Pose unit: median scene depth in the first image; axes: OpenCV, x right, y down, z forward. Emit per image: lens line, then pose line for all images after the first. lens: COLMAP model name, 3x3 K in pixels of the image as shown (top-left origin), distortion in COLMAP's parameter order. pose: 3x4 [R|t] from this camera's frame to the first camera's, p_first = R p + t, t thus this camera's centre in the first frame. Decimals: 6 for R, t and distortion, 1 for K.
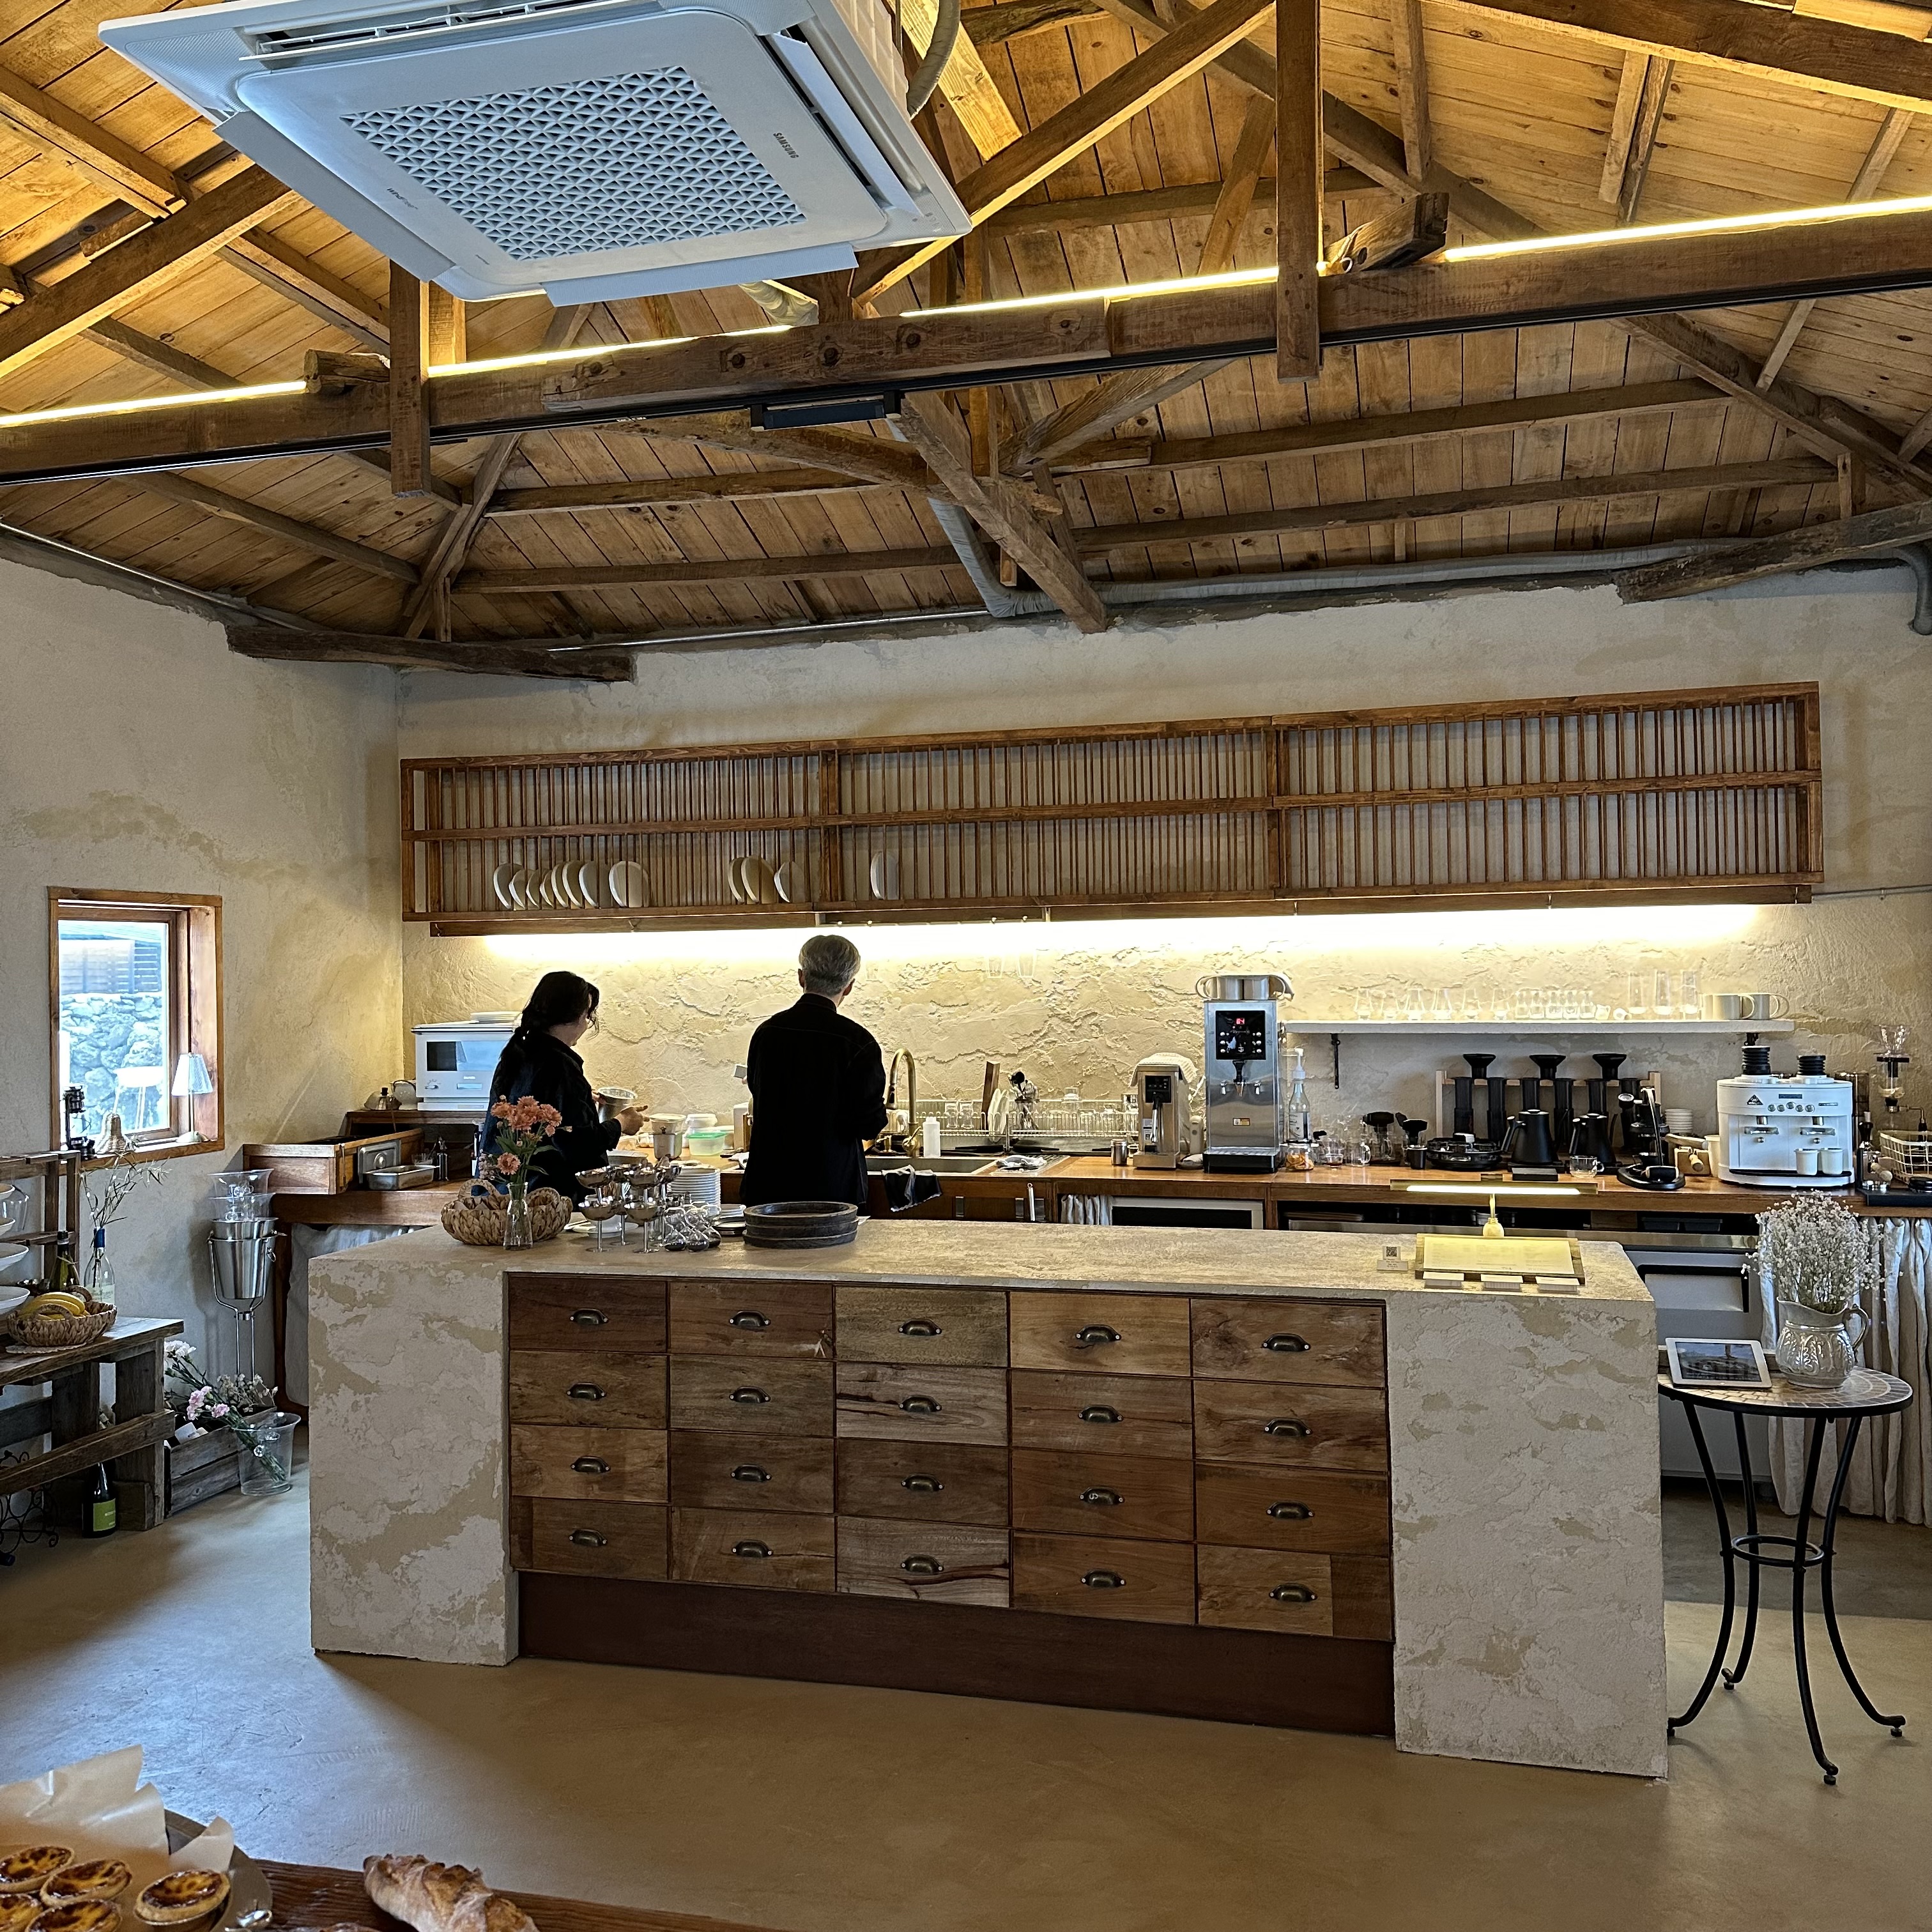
lens RADIAL K [[1828.4, 0, 966.0], [0, 1828.4, 966.0], [0, 0, 1]] dist [0.005437, -0.024111]
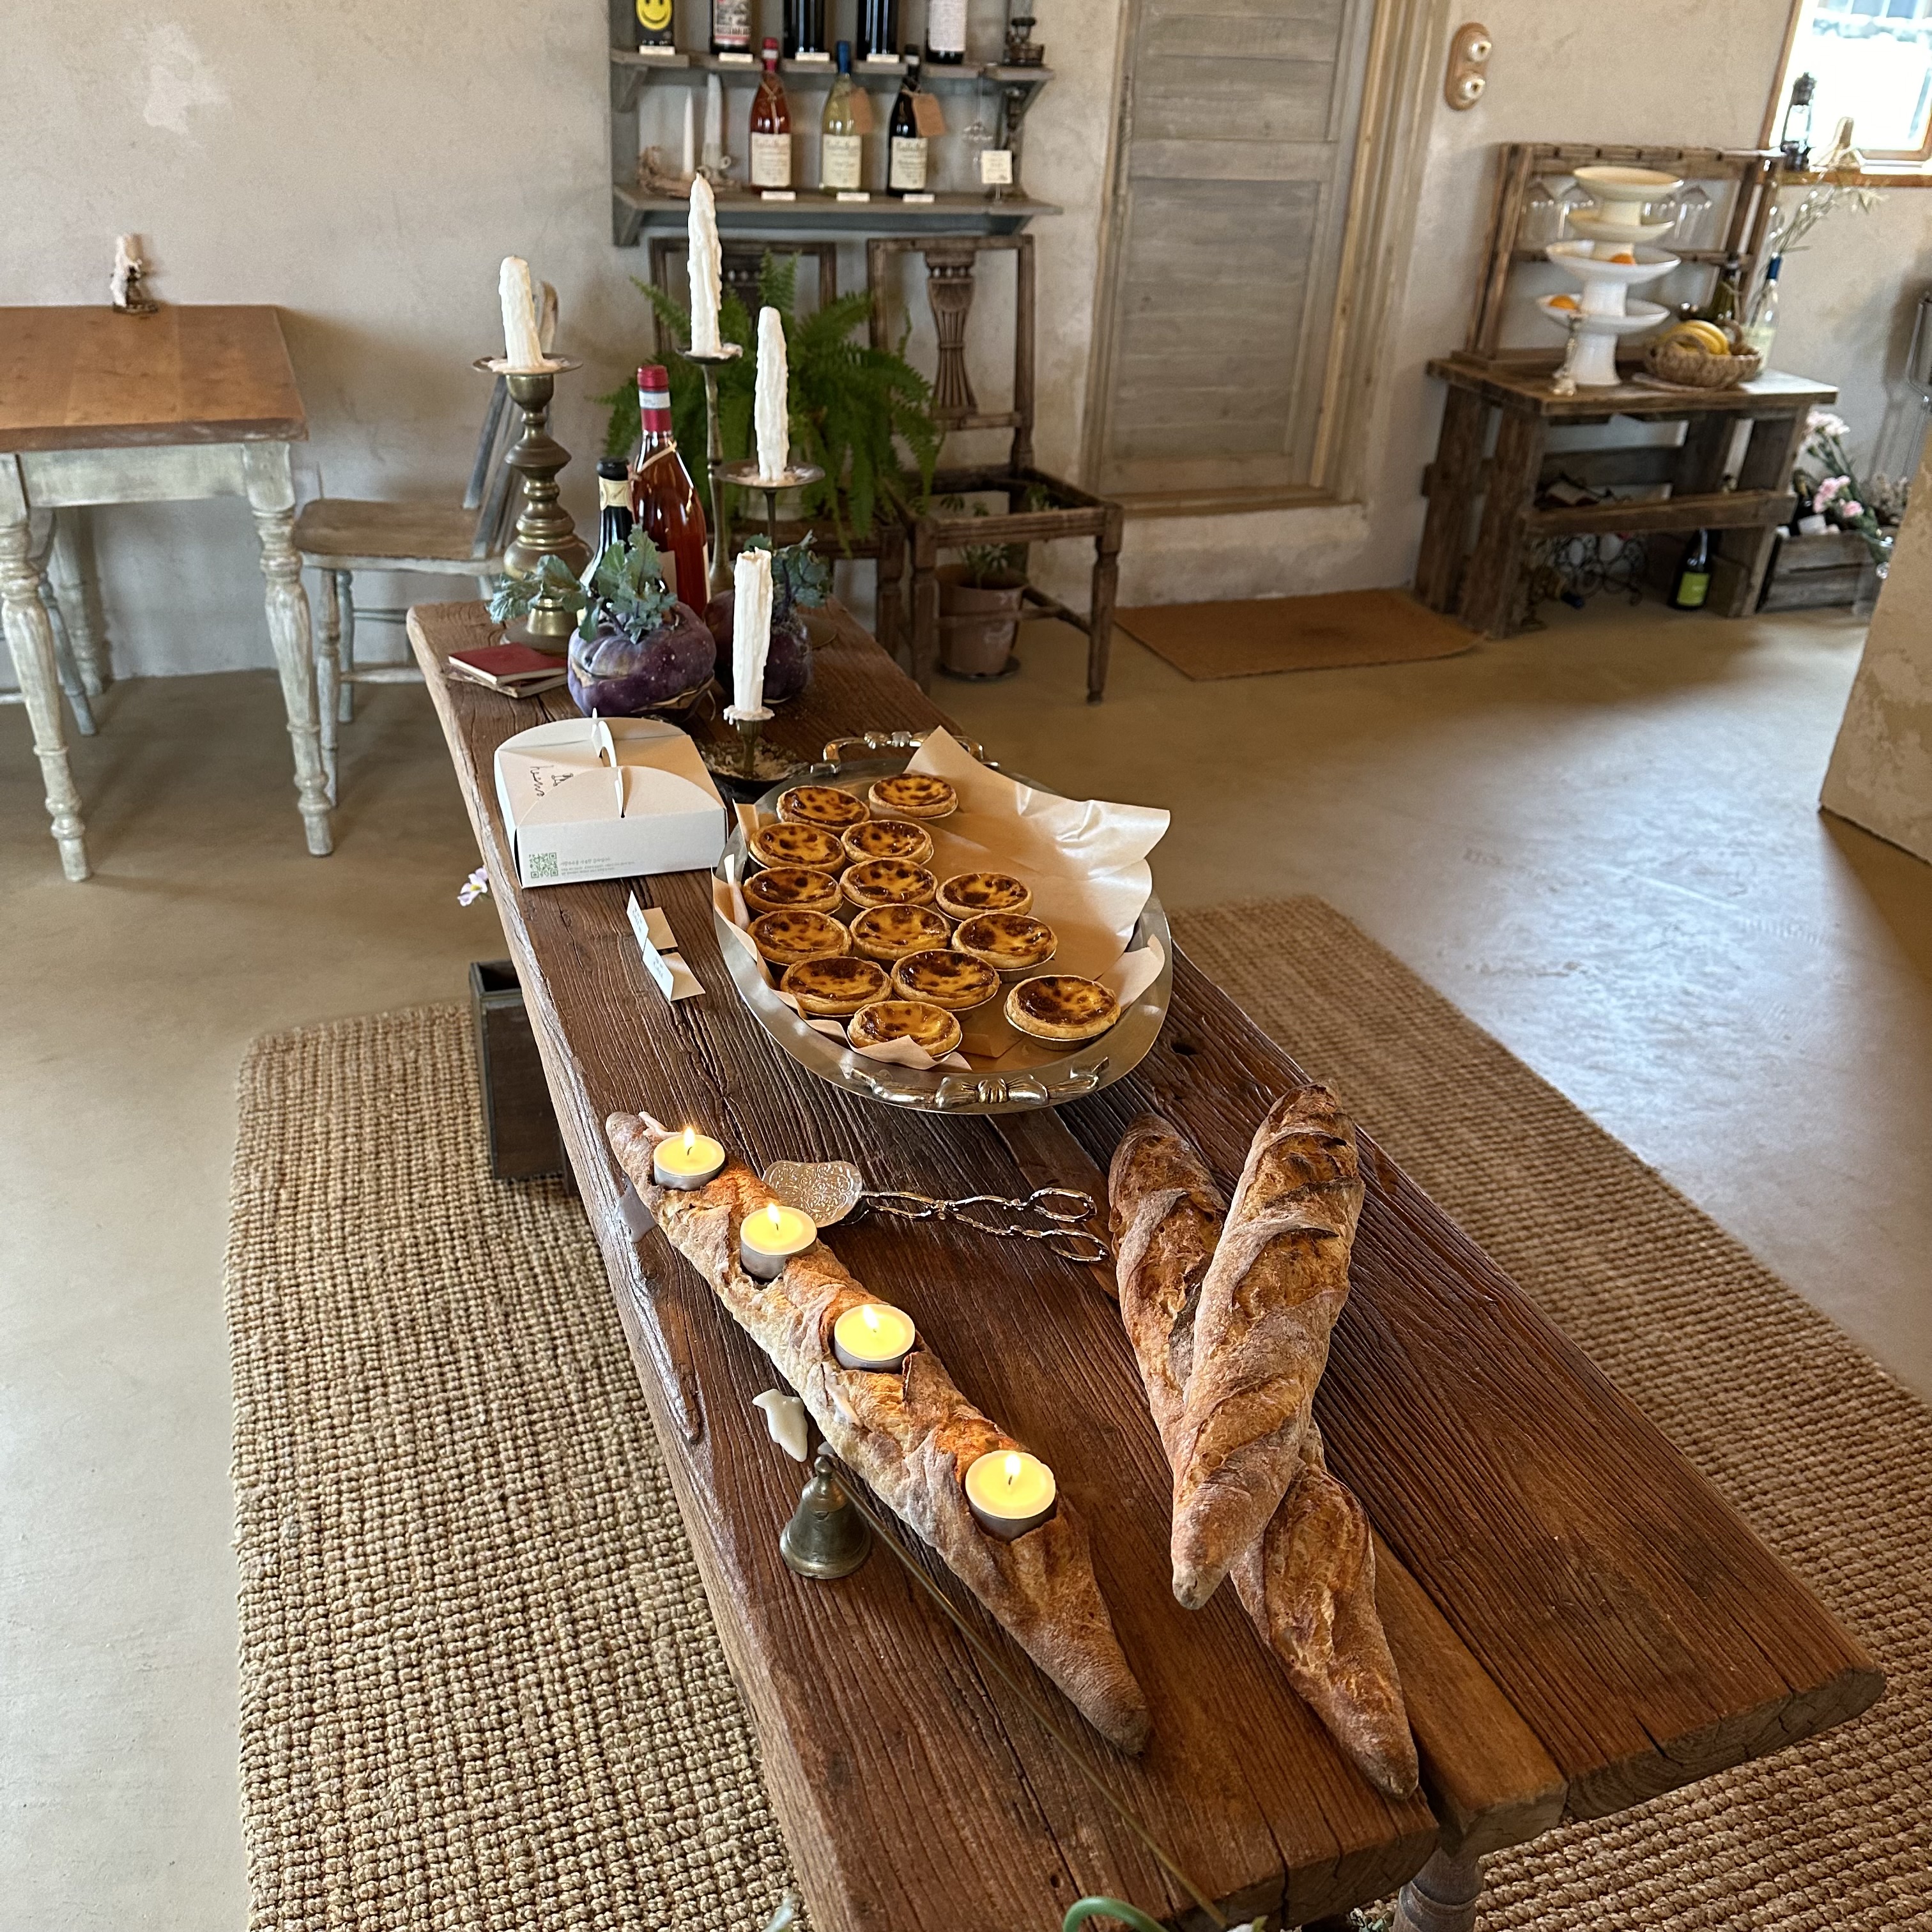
lens RADIAL K [[1828.4, 0, 966.0], [0, 1828.4, 966.0], [0, 0, 1]] dist [0.005437, -0.024111]
pose [[0.591384, 0.430621, -0.681785, 0.018140], [-0.062801, 0.867504, 0.493450, 0.035472], [0.803941, -0.249002, 0.540071, 0.165334]]
